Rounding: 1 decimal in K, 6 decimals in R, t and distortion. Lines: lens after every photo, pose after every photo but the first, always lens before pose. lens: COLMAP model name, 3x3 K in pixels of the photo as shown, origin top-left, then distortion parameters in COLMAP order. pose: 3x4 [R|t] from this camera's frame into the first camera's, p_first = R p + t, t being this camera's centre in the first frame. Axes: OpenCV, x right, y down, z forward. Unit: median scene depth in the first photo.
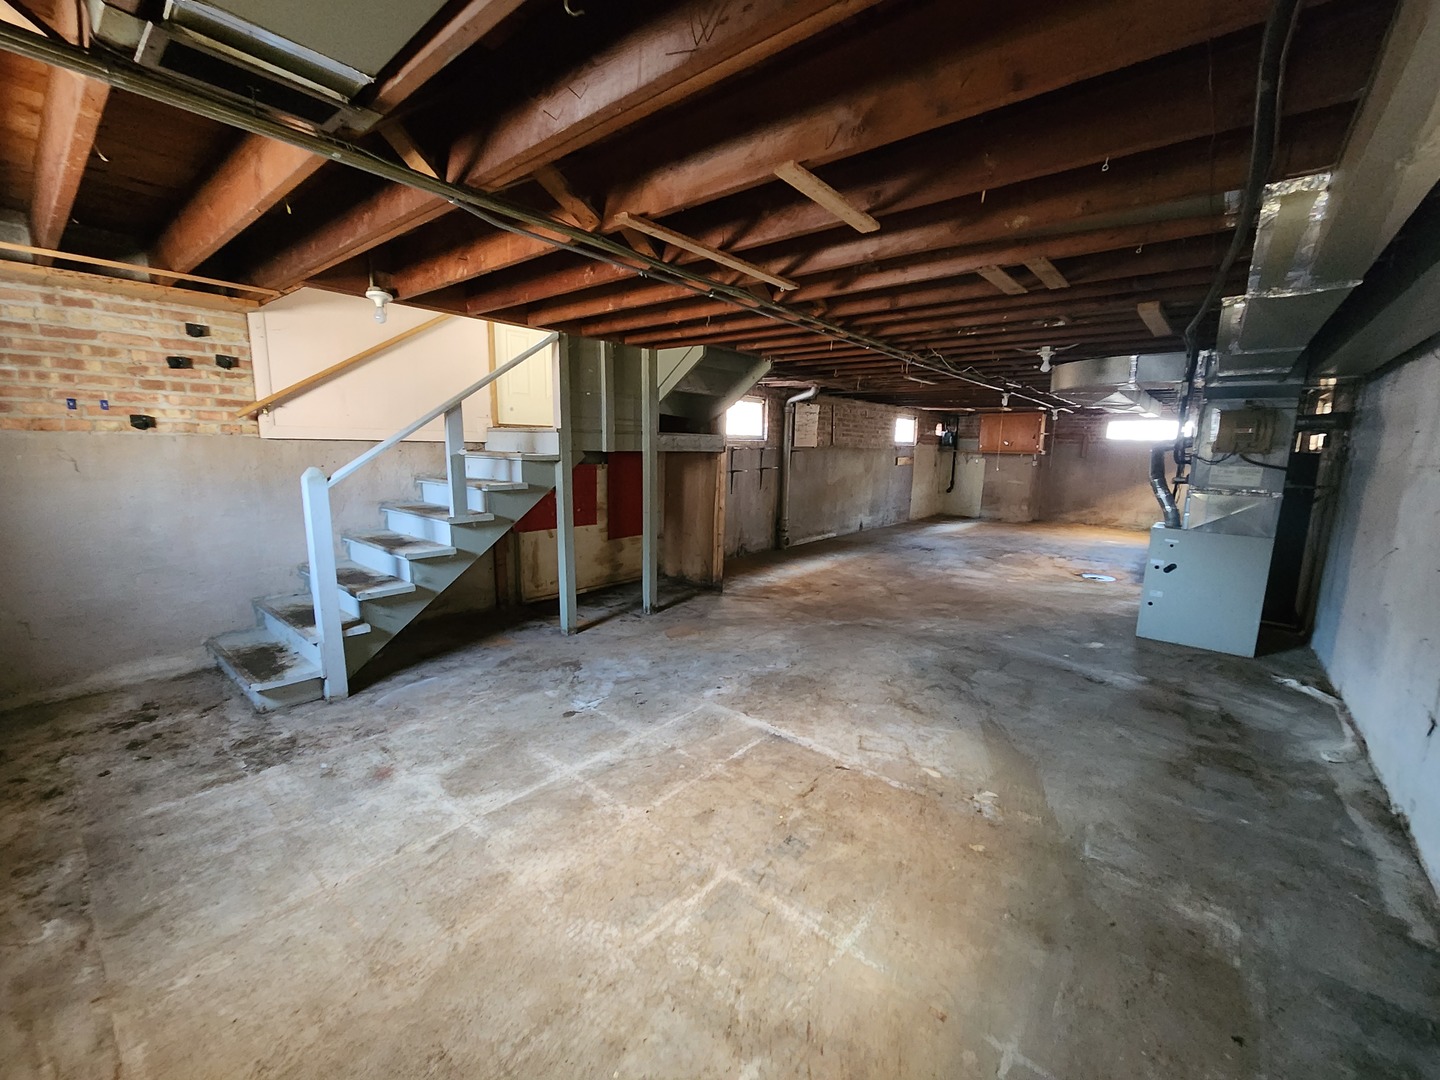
lens RADIAL K [[584.3, 0, 724.7], [0, 584.3, 543.0], [0, 0, 1]] dist [0.000470, -0.000348]
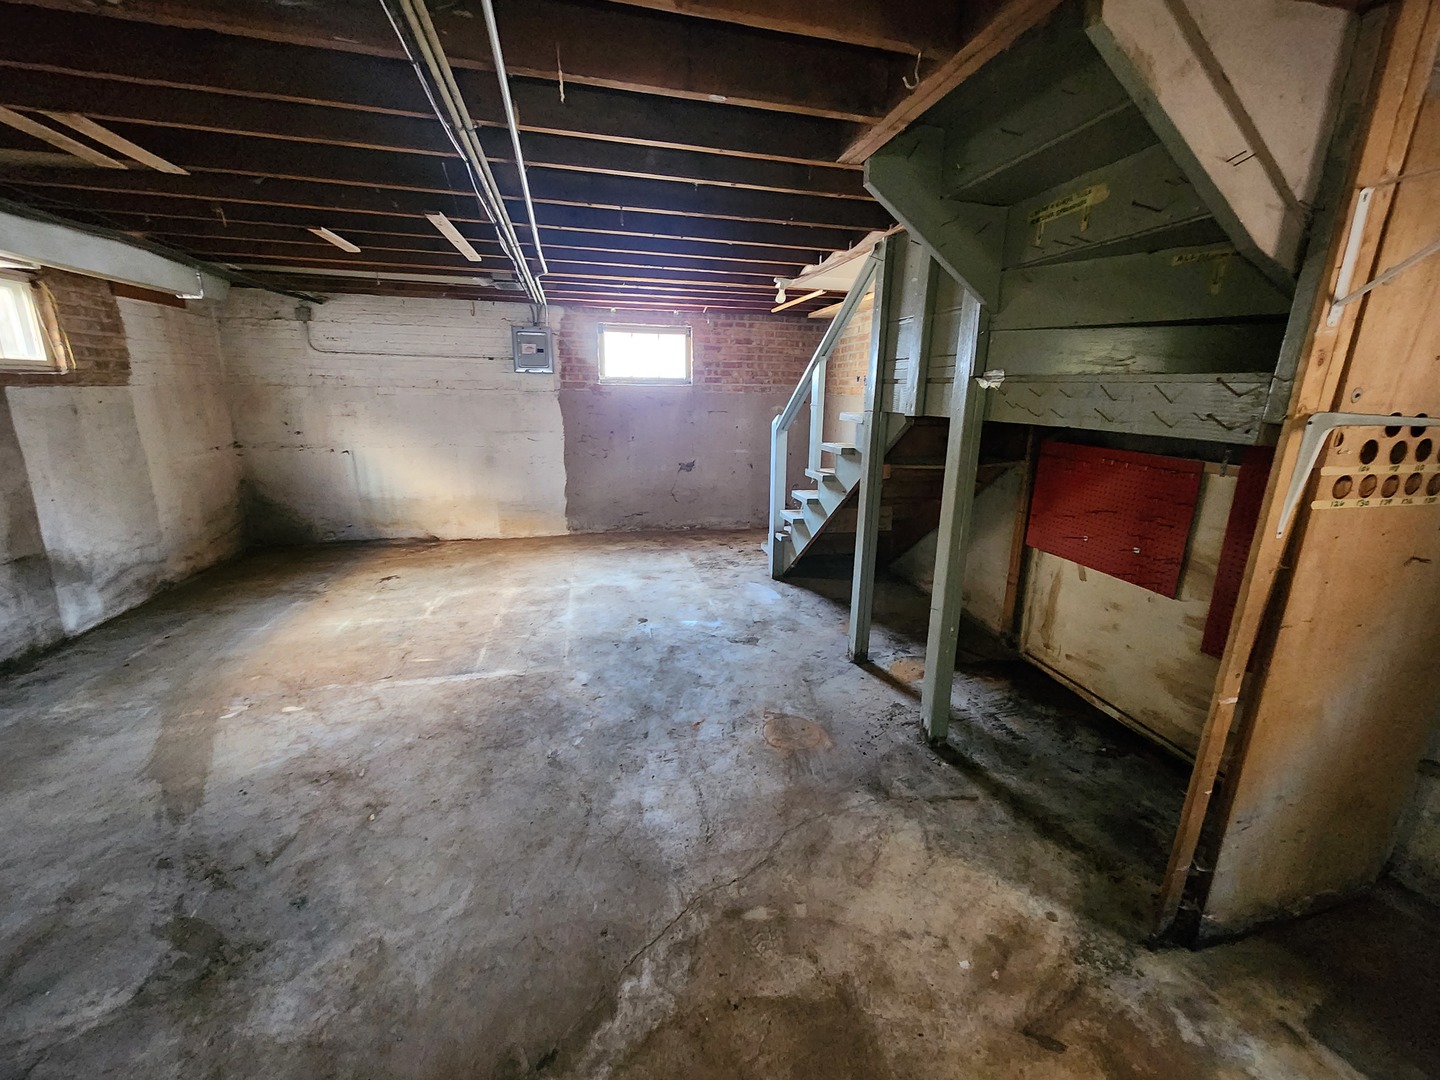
lens RADIAL K [[584.3, 0, 727.5], [0, 584.3, 538.0], [0, 0, 1]] dist [0.000470, -0.000348]
pose [[-0.594951, 0.166644, -0.786297, 0.511612], [-0.164645, 0.932259, 0.322157, -0.263430], [0.786718, 0.321127, -0.527211, 1.592221]]
